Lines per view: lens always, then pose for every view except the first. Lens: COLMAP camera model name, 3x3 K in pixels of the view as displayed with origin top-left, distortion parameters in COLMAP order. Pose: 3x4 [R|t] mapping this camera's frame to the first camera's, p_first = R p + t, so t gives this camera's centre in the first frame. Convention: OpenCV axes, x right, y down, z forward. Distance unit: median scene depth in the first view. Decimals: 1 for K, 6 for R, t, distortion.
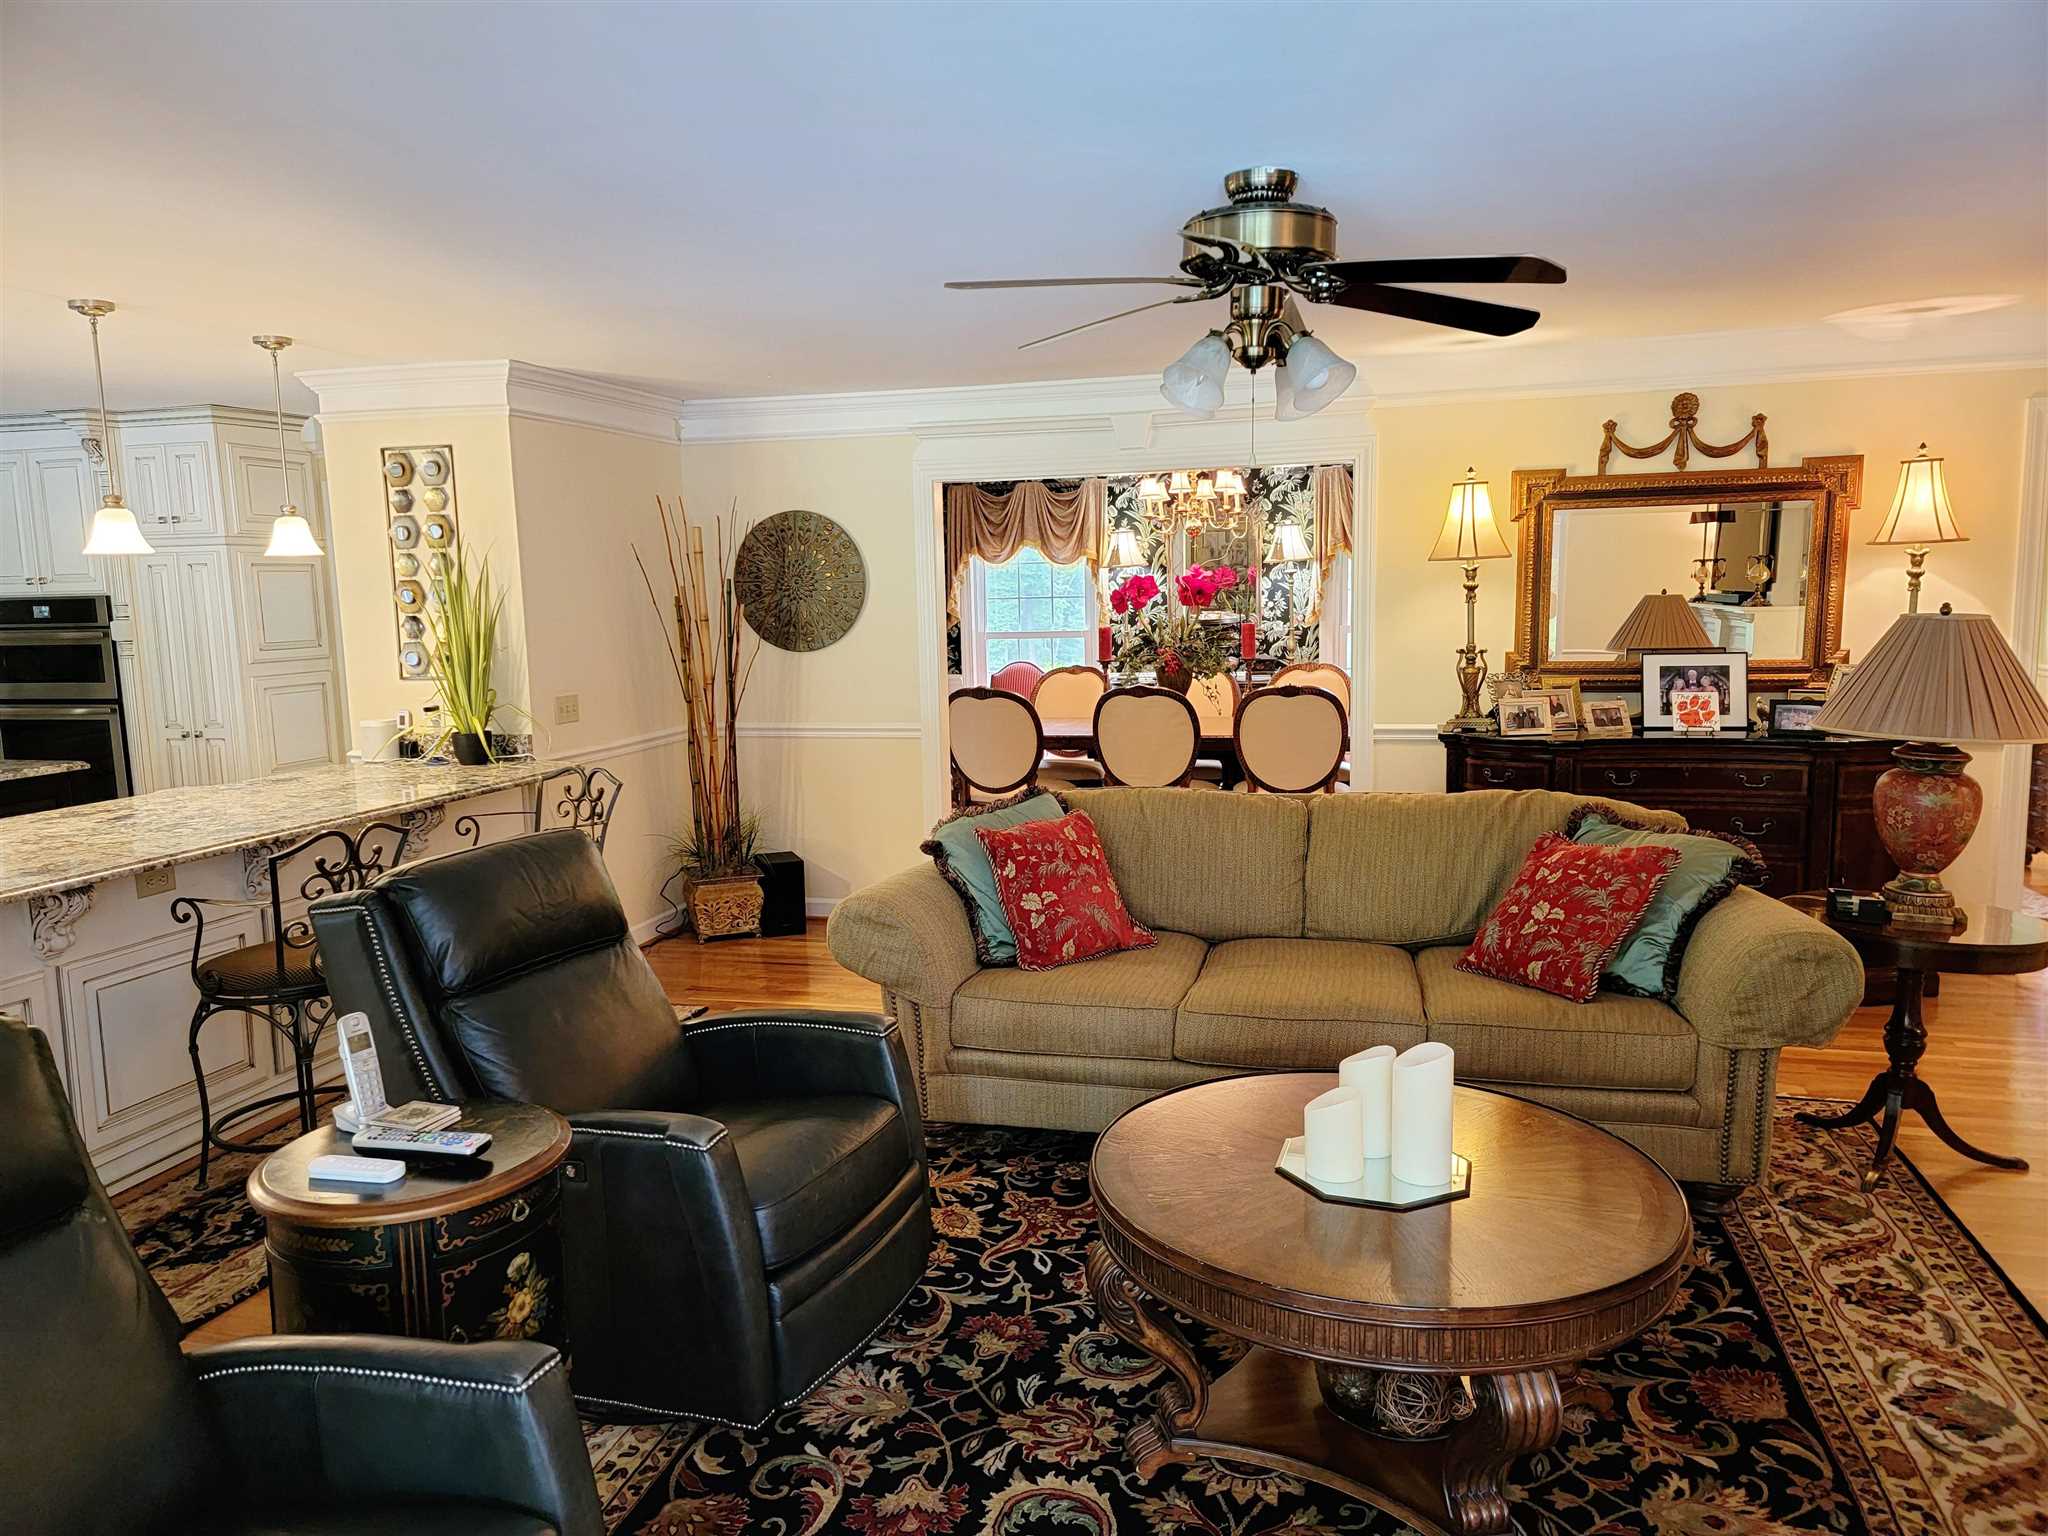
lens RADIAL K [[1414.8, 0, 1028.2], [0, 1414.8, 777.6], [0, 0, 1]] dist [0.050520, -0.033136]
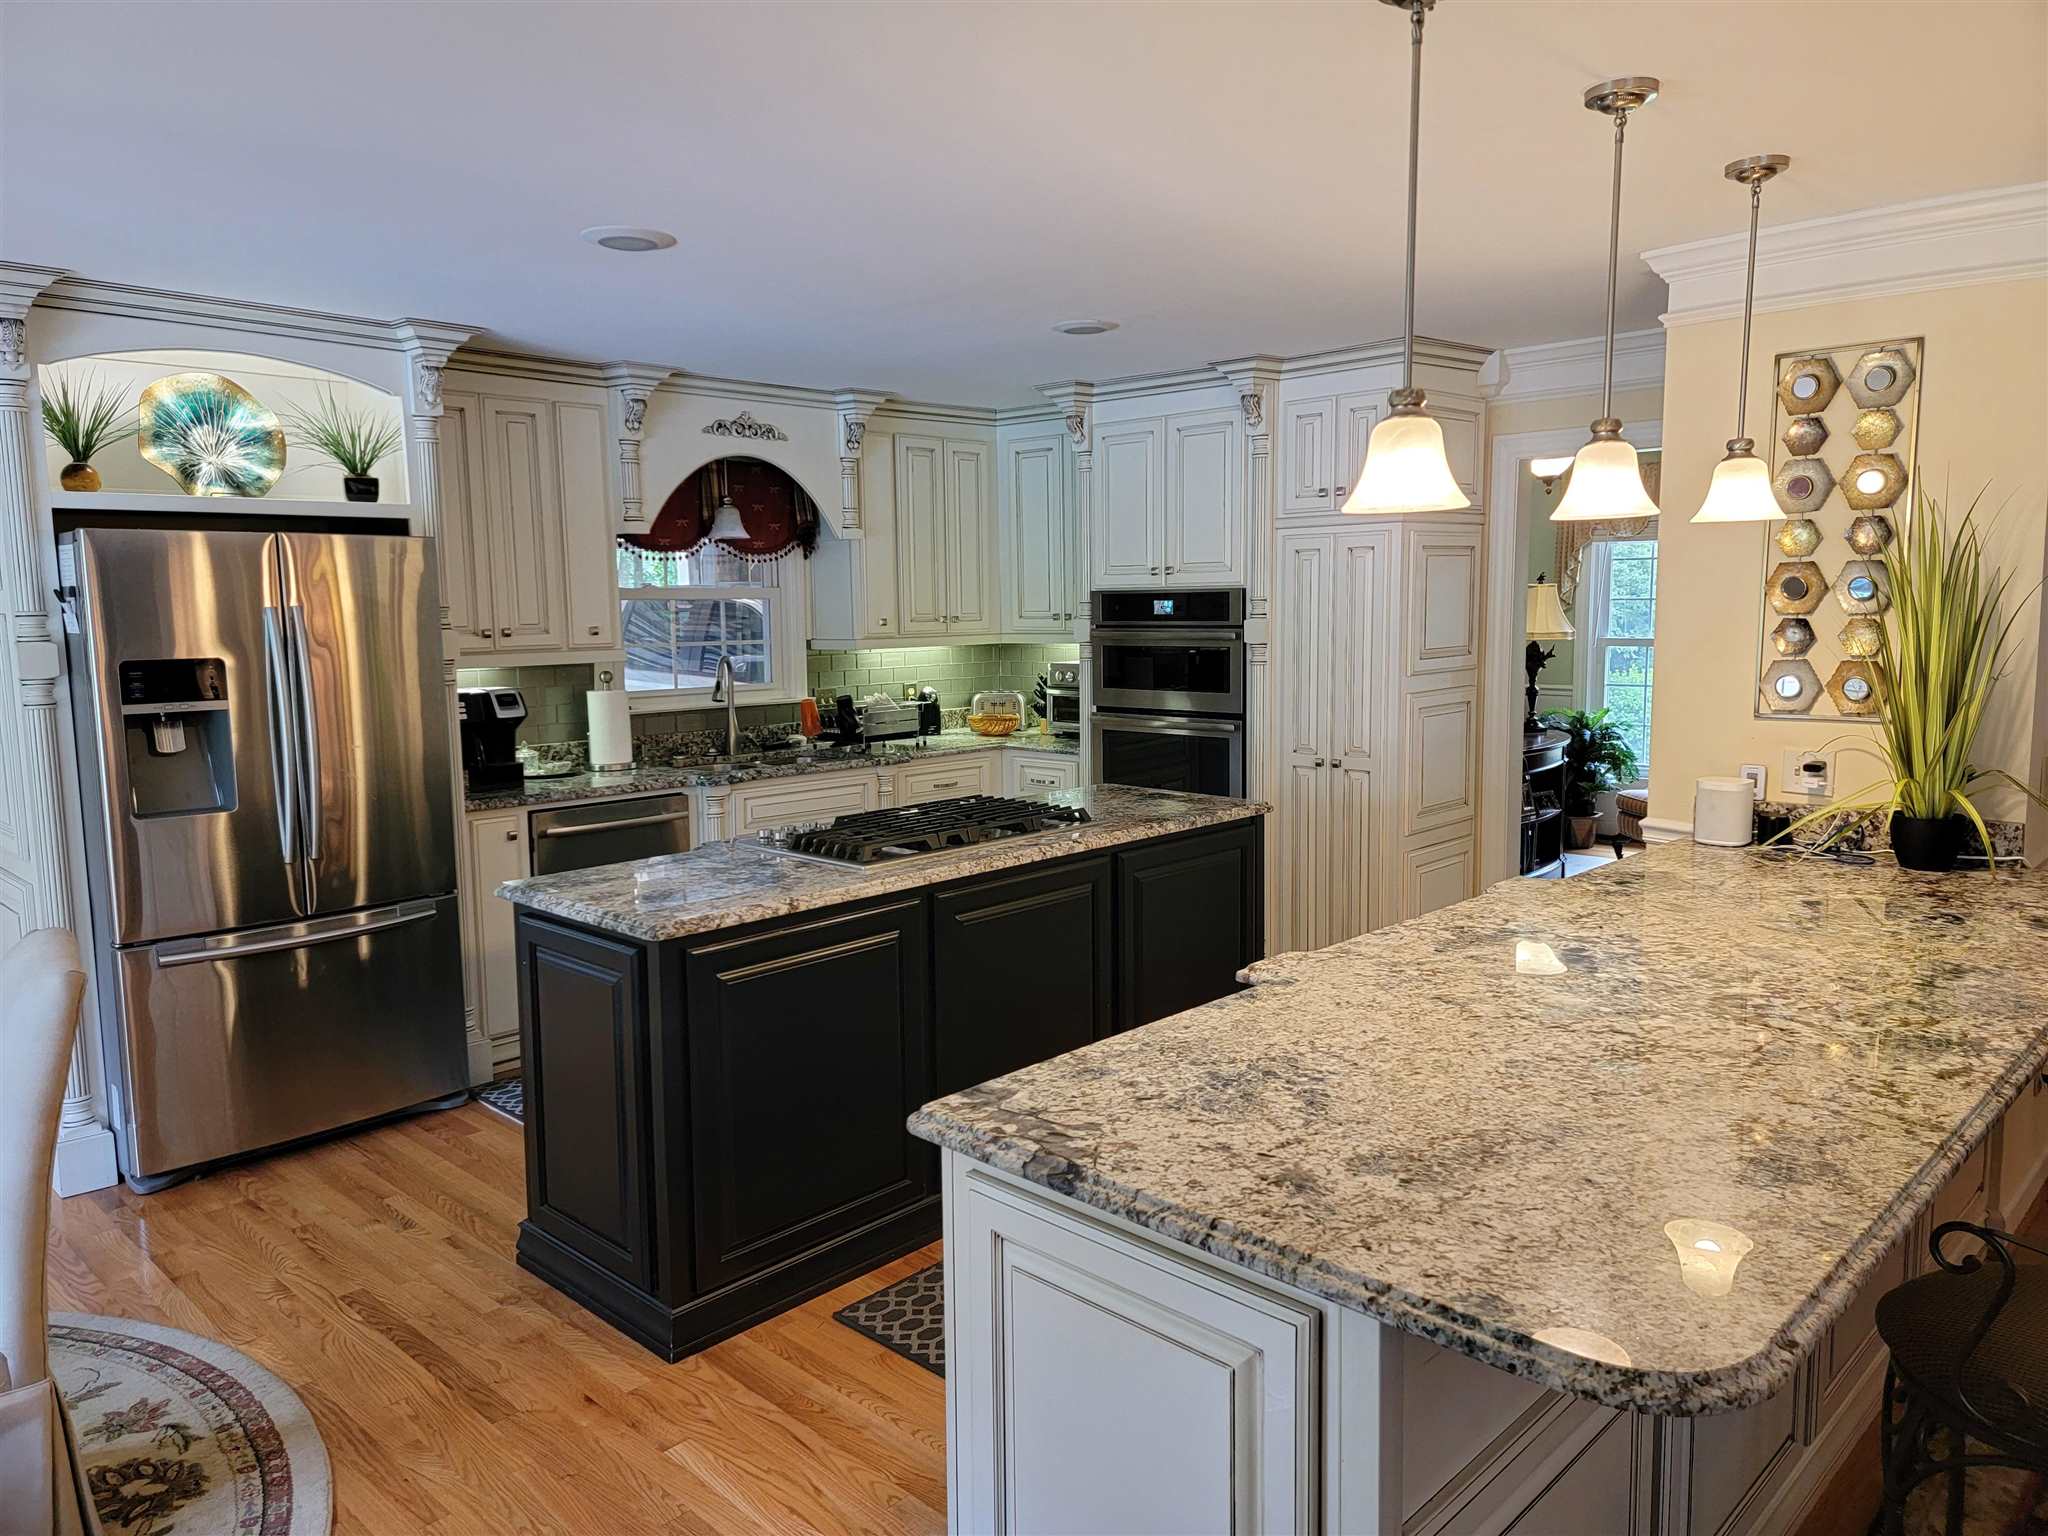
lens RADIAL K [[1414.8, 0, 1022.2], [0, 1414.8, 764.0], [0, 0, 1]] dist [0.050520, -0.033136]
pose [[0.871565, 0.063882, -0.486101, -0.359693], [-0.065758, 0.997748, 0.013219, -0.029603], [0.485850, 0.020444, 0.873803, 0.239526]]
